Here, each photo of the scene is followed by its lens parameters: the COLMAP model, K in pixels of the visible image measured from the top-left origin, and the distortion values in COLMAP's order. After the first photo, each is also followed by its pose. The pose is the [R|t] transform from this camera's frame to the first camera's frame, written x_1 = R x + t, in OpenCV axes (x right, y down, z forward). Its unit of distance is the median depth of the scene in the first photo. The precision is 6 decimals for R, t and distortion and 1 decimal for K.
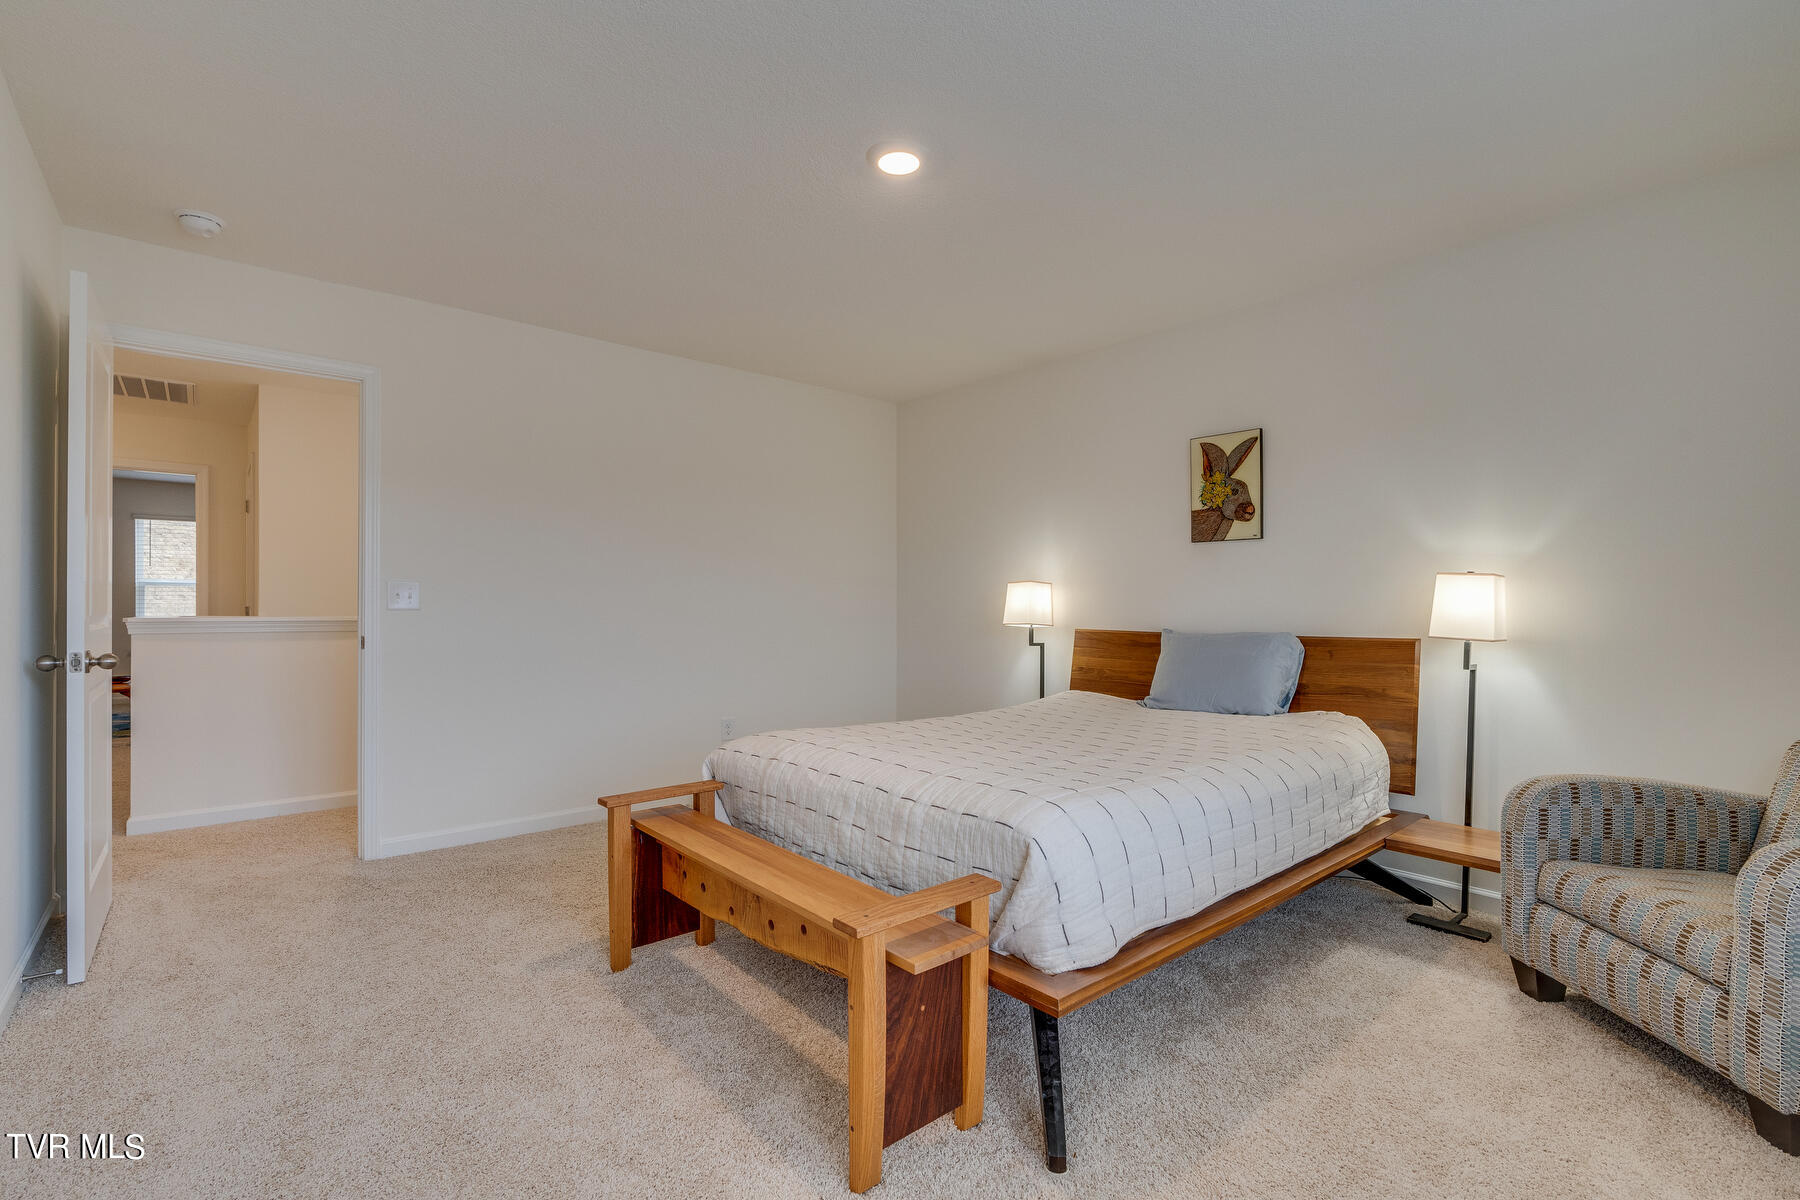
lens RADIAL K [[813.0, 0, 894.3], [0, 813.0, 594.6], [0, 0, 1]] dist [-0.004700, 0.002005]
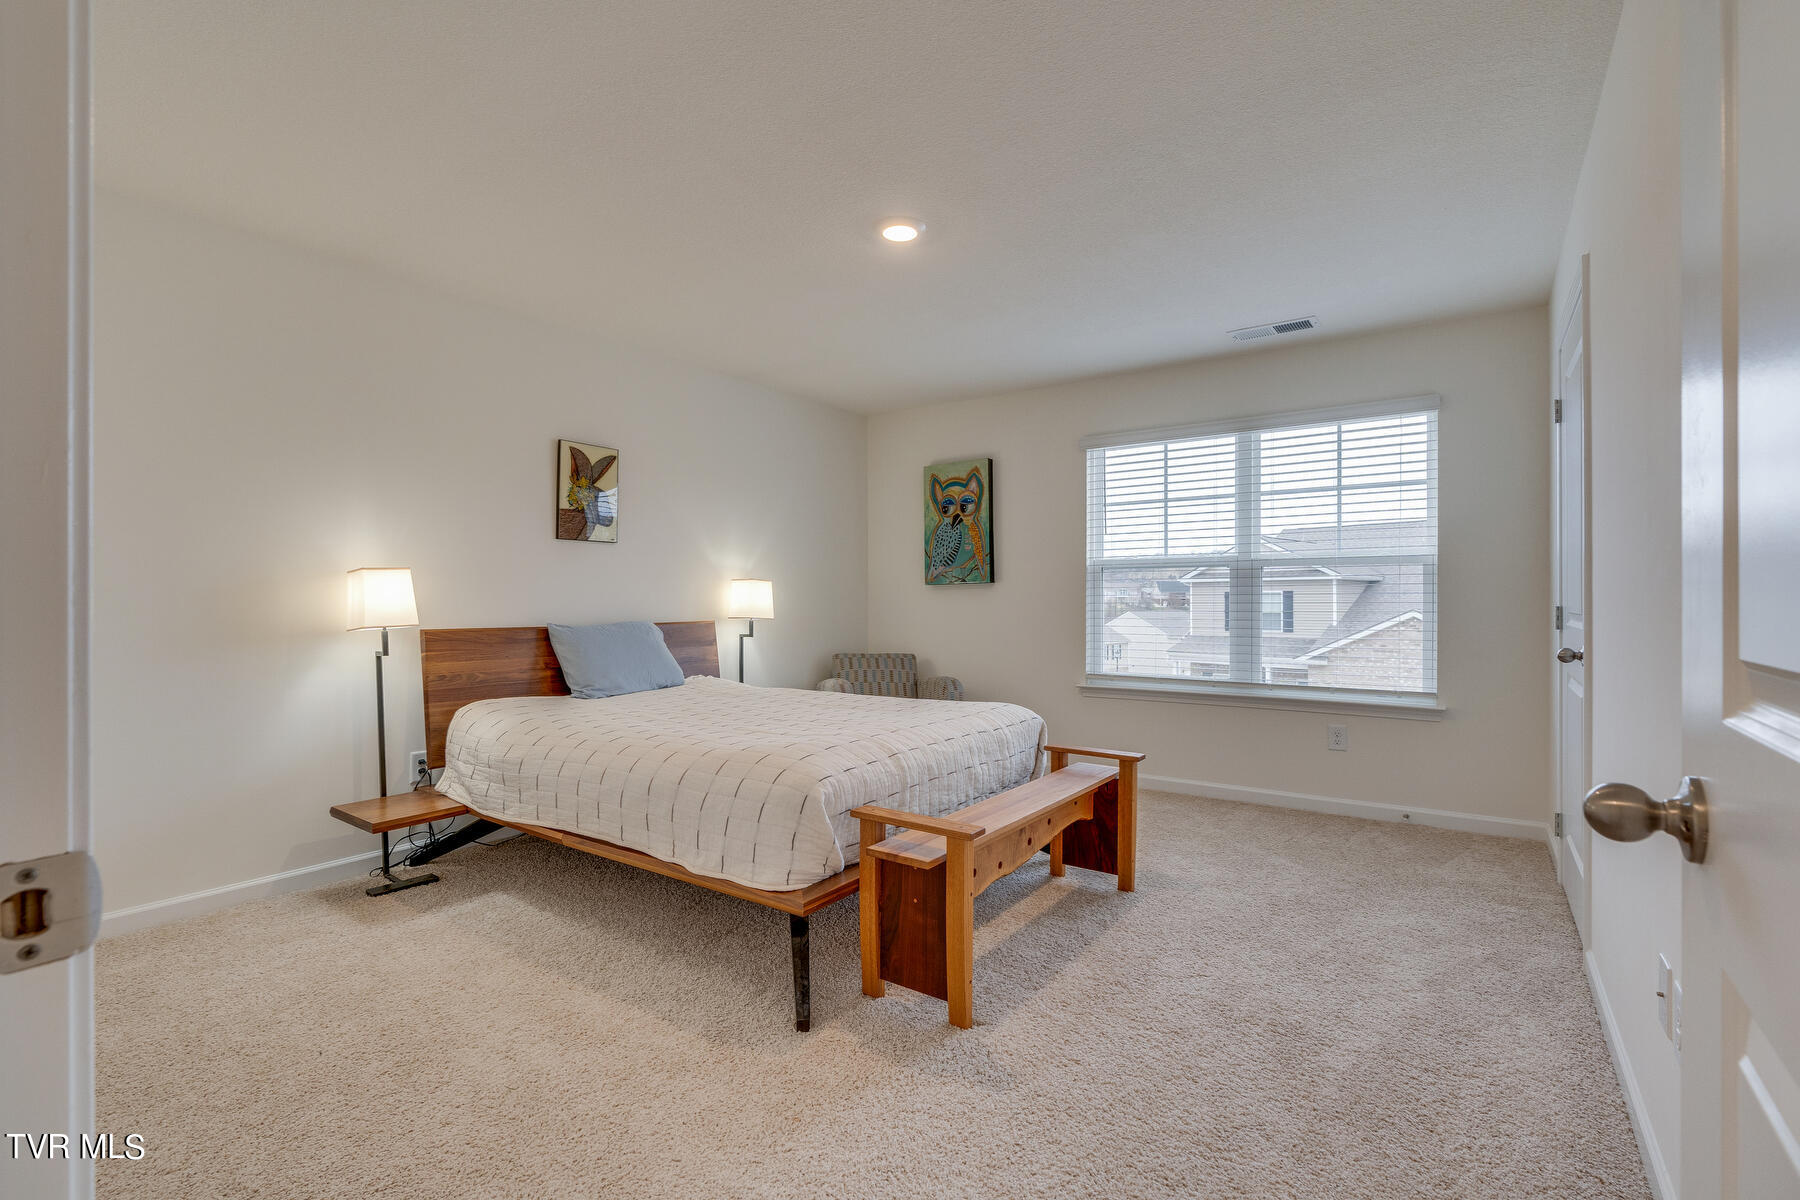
lens RADIAL K [[813.0, 0, 889.5], [0, 813.0, 601.3], [0, 0, 1]] dist [-0.004700, 0.002005]
pose [[-0.240947, -0.005983, 0.970520, -0.785084], [-0.013031, 0.999911, 0.002929, 0.008023], [-0.970451, -0.011941, -0.241004, 0.878954]]
